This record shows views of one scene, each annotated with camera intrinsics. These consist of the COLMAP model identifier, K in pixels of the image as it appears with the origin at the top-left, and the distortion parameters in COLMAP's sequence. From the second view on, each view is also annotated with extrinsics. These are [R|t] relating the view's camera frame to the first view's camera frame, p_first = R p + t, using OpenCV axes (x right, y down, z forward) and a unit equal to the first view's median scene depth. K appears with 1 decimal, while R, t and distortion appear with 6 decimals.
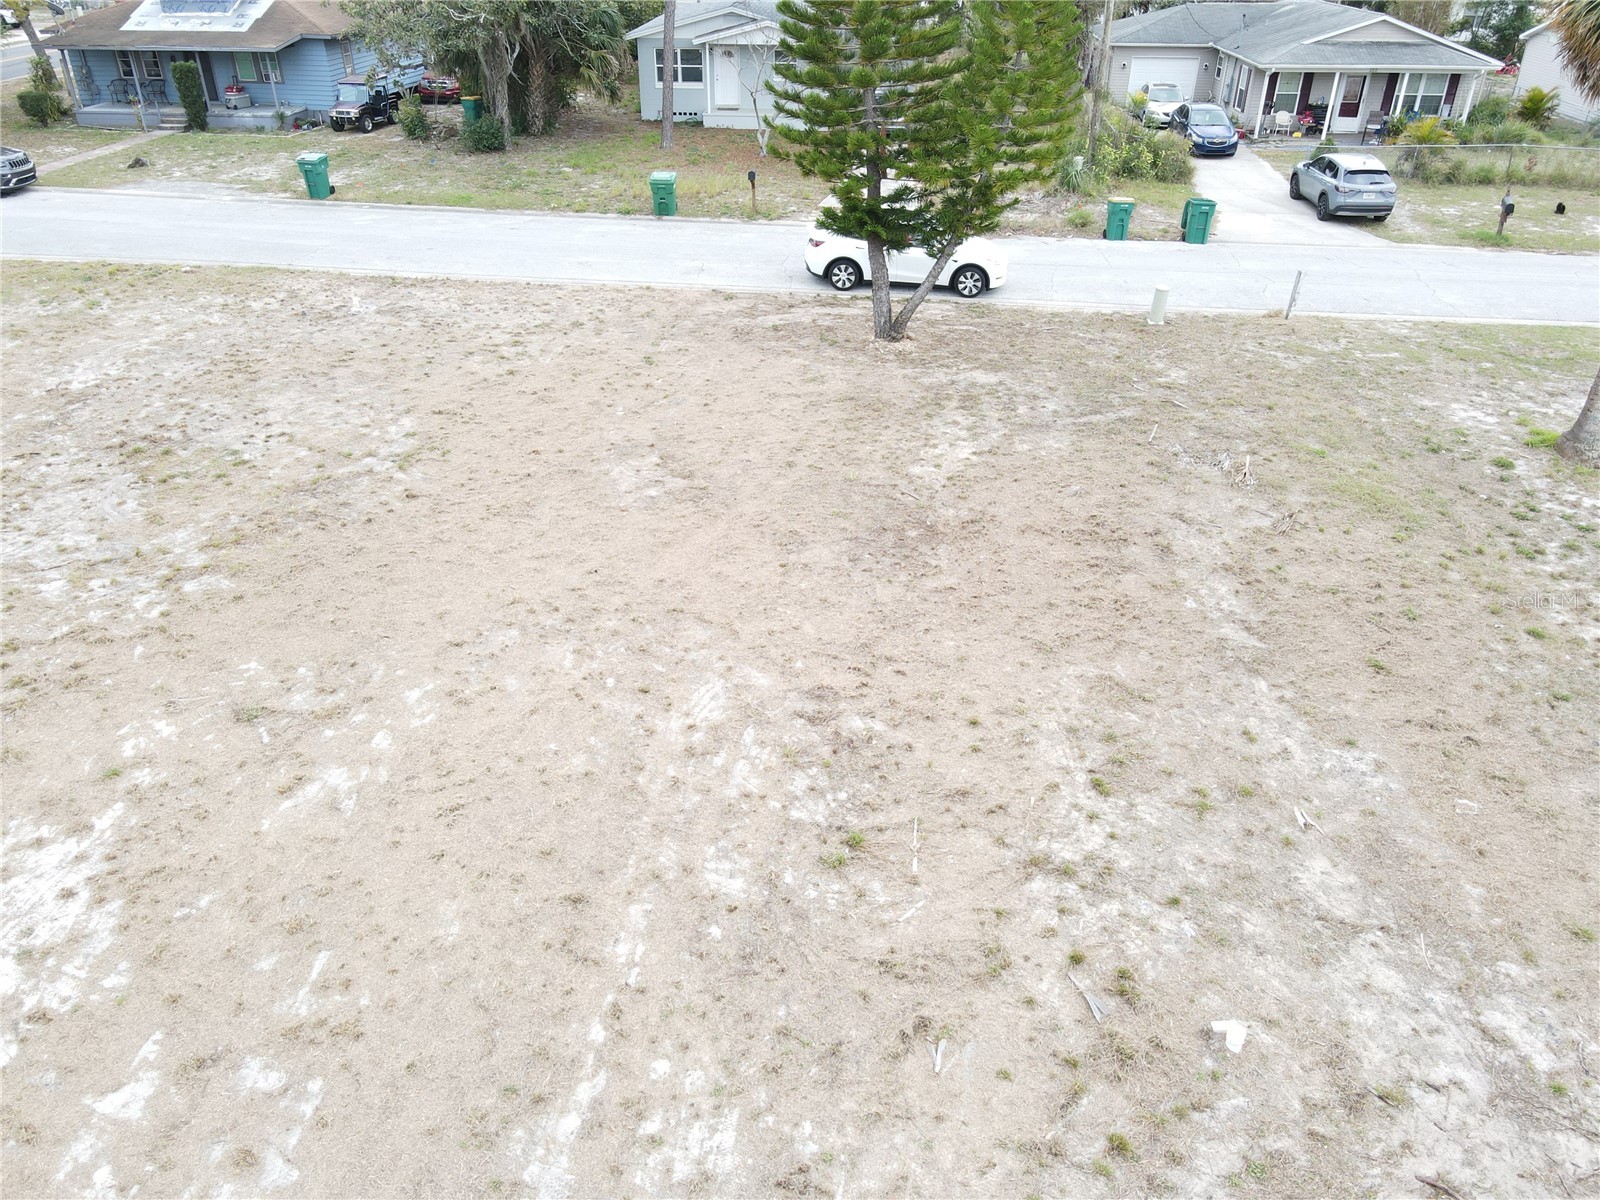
lens RADIAL K [[1177.6, 0, 793.2], [0, 1177.6, 602.5], [0, 0, 1]] dist [-0.000211, 0.023361]
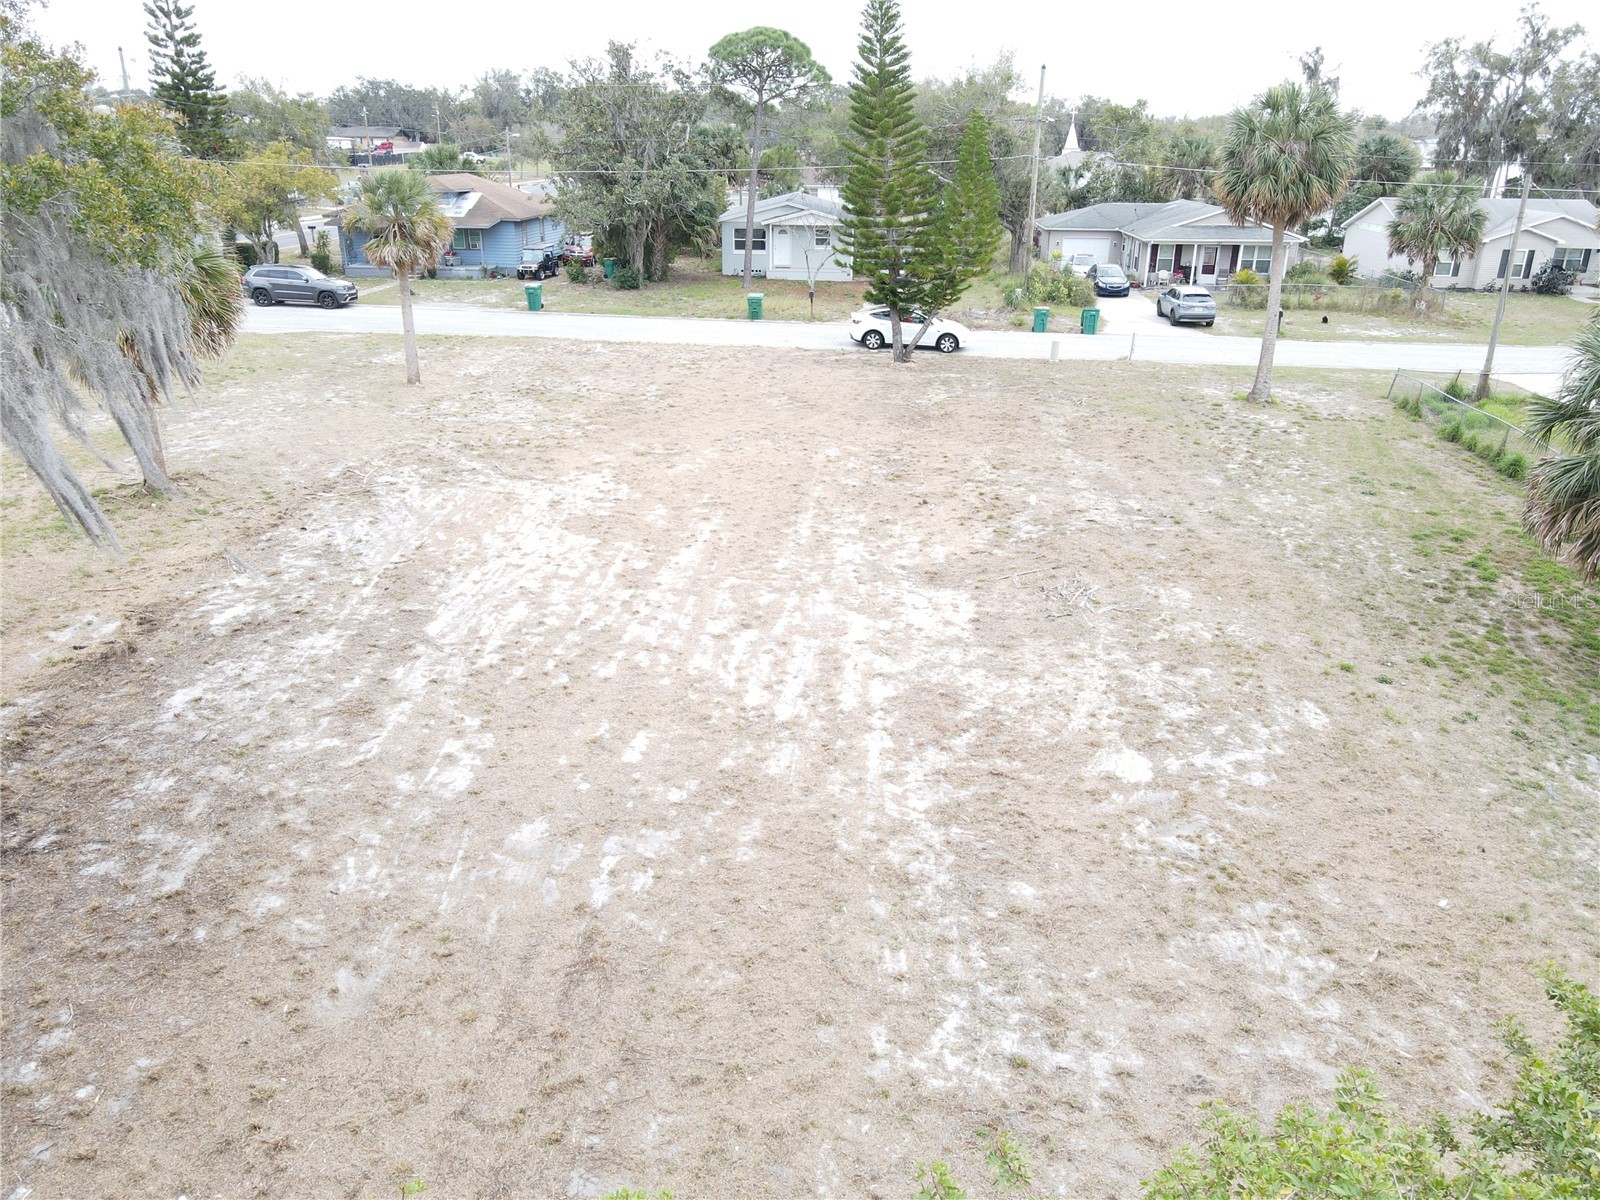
lens RADIAL K [[1177.6, 0, 792.8], [0, 1177.6, 601.2], [0, 0, 1]] dist [-0.000211, 0.023361]
pose [[0.999995, 0.002589, 0.001722, -0.101153], [-0.002286, 0.987520, -0.157479, 0.486228], [-0.002108, 0.157474, 0.987521, -0.830786]]
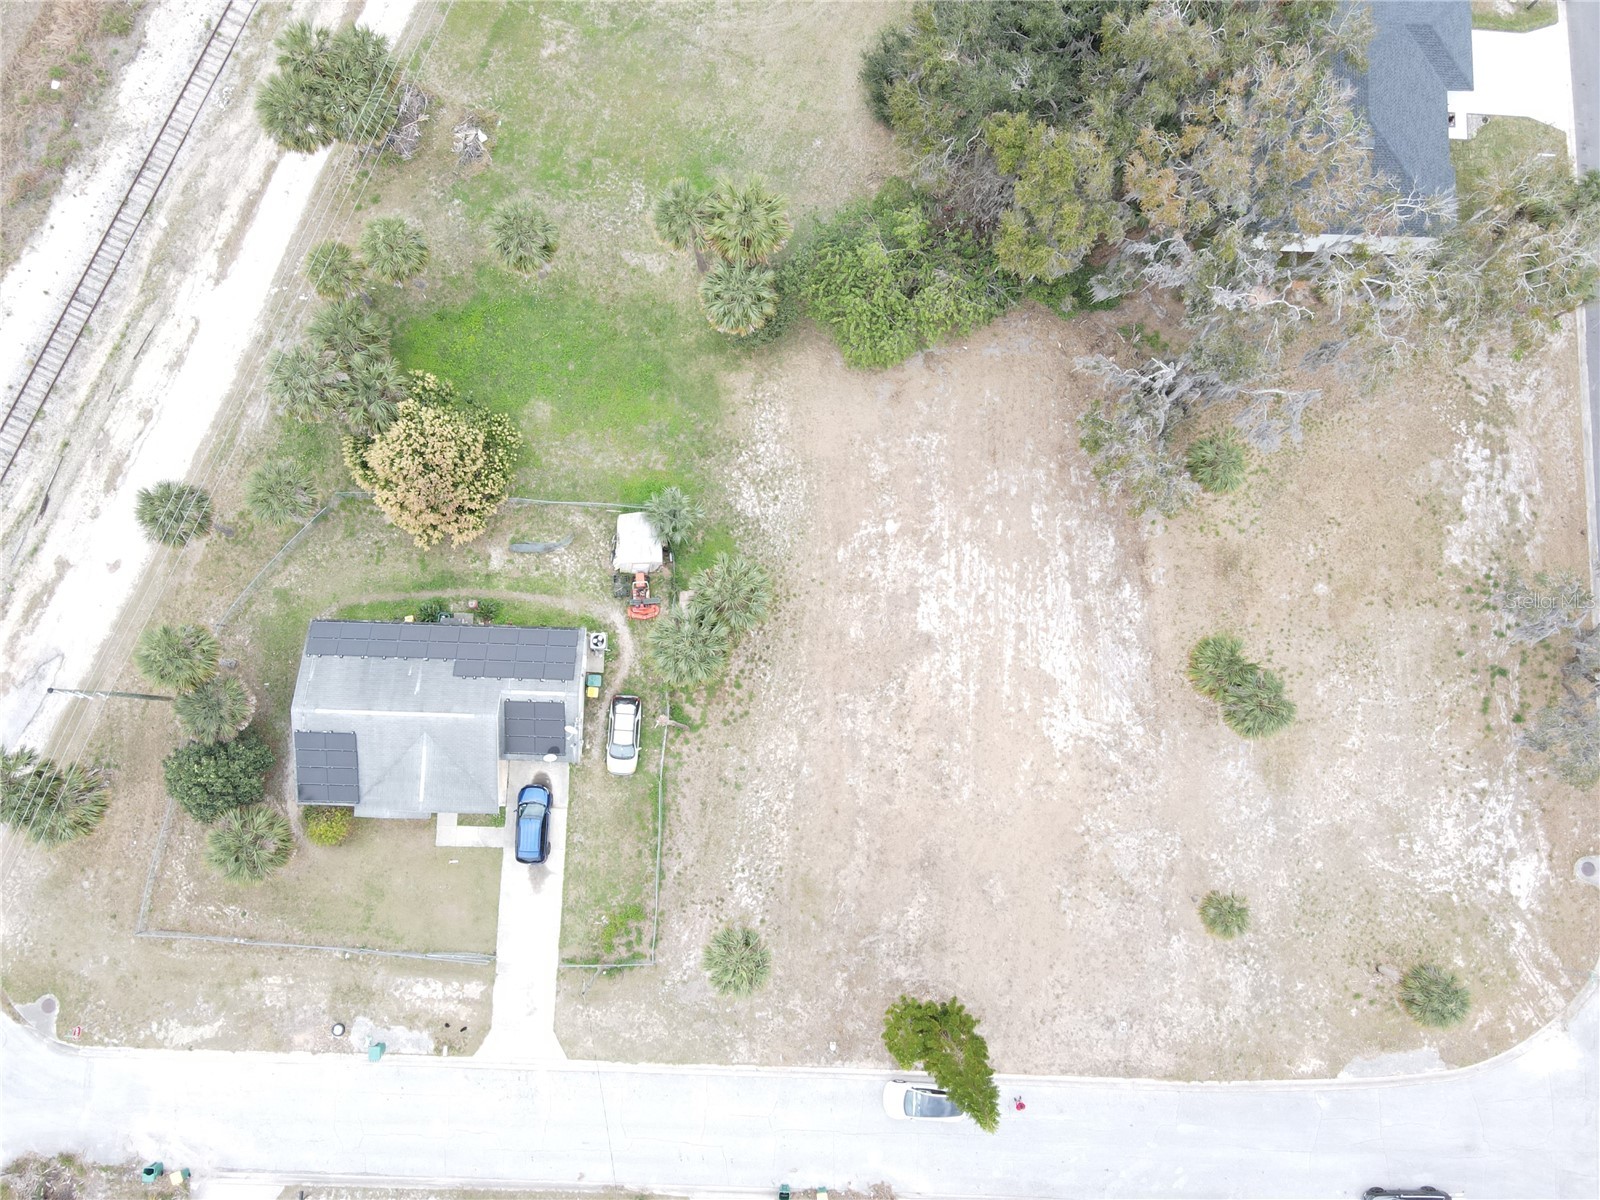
lens RADIAL K [[1177.6, 0, 798.8], [0, 1177.6, 604.3], [0, 0, 1]] dist [-0.000211, 0.023361]
pose [[-0.998412, 0.050100, -0.025760, 0.504088], [-0.043932, -0.406197, 0.912729, -2.861045], [0.035264, 0.912411, 0.407753, -1.285979]]
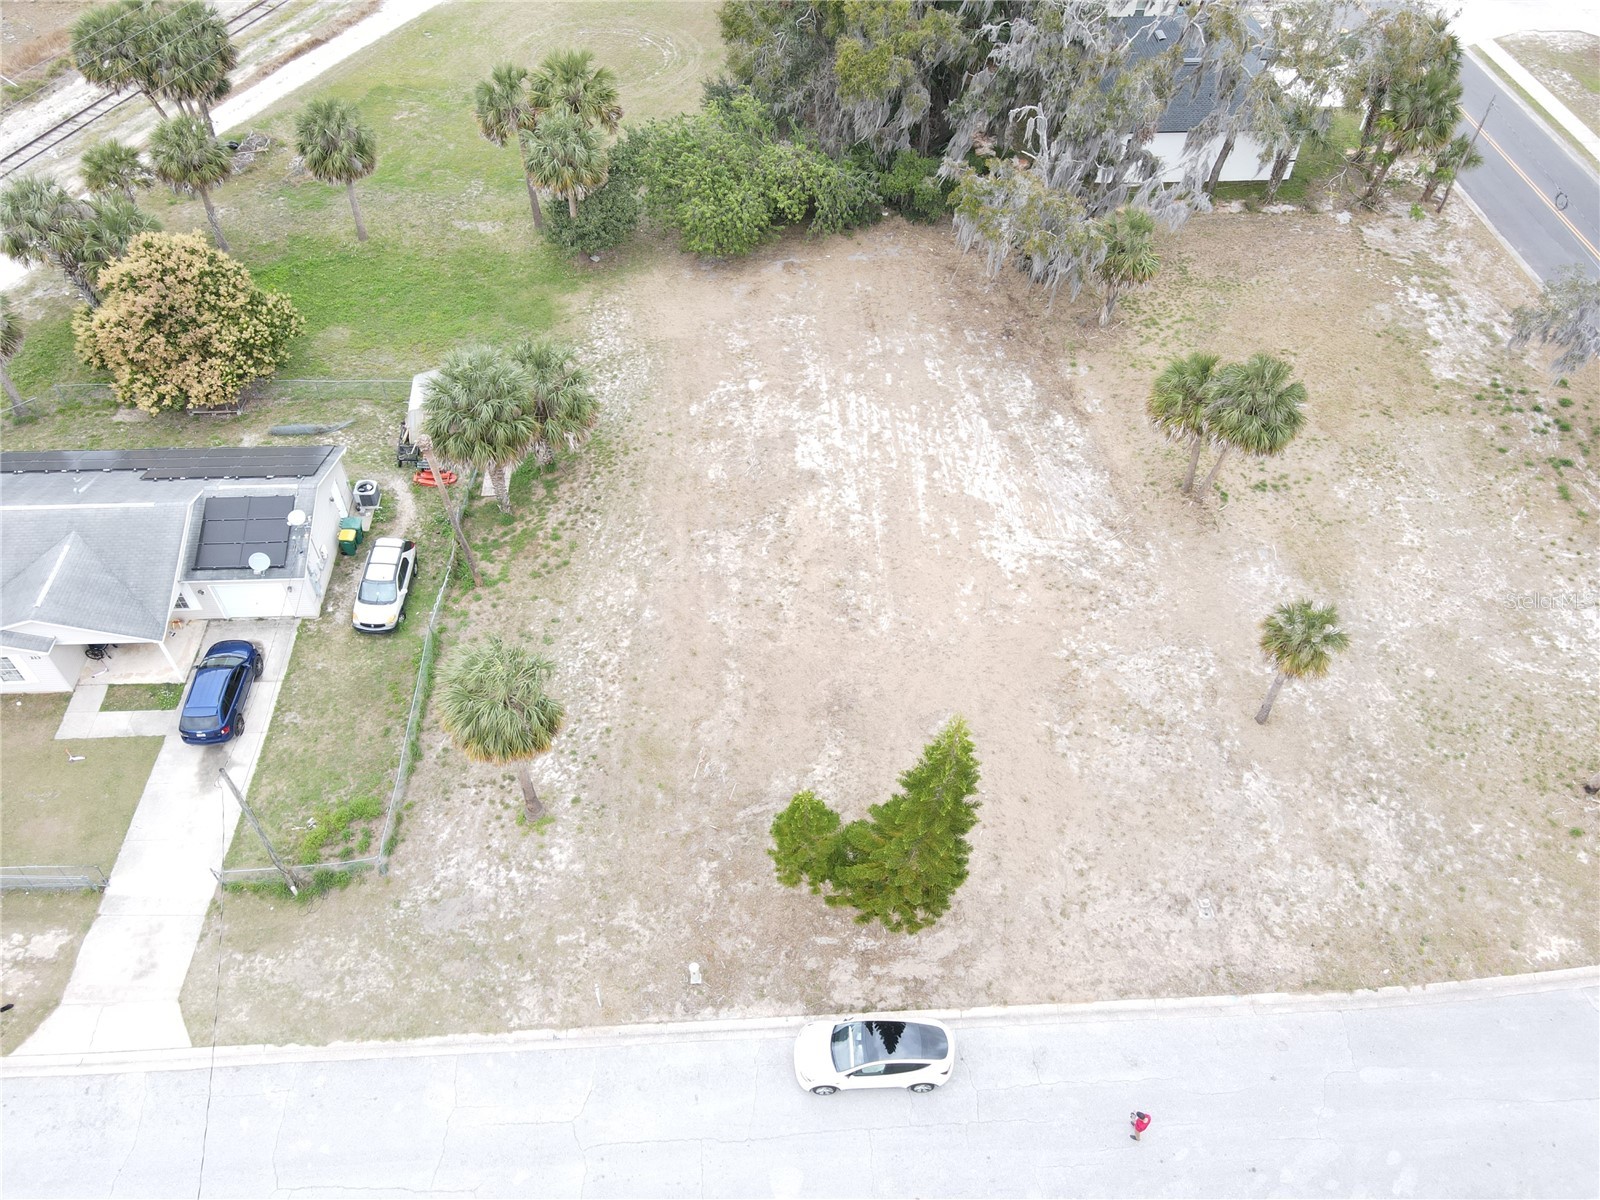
lens RADIAL K [[1177.6, 0, 795.4], [0, 1177.6, 598.5], [0, 0, 1]] dist [-0.000211, 0.023361]
pose [[-0.990886, 0.087408, -0.102491, 0.366055], [-0.082852, 0.204438, 0.975367, -2.235271], [0.106208, 0.974969, -0.195333, 1.042130]]
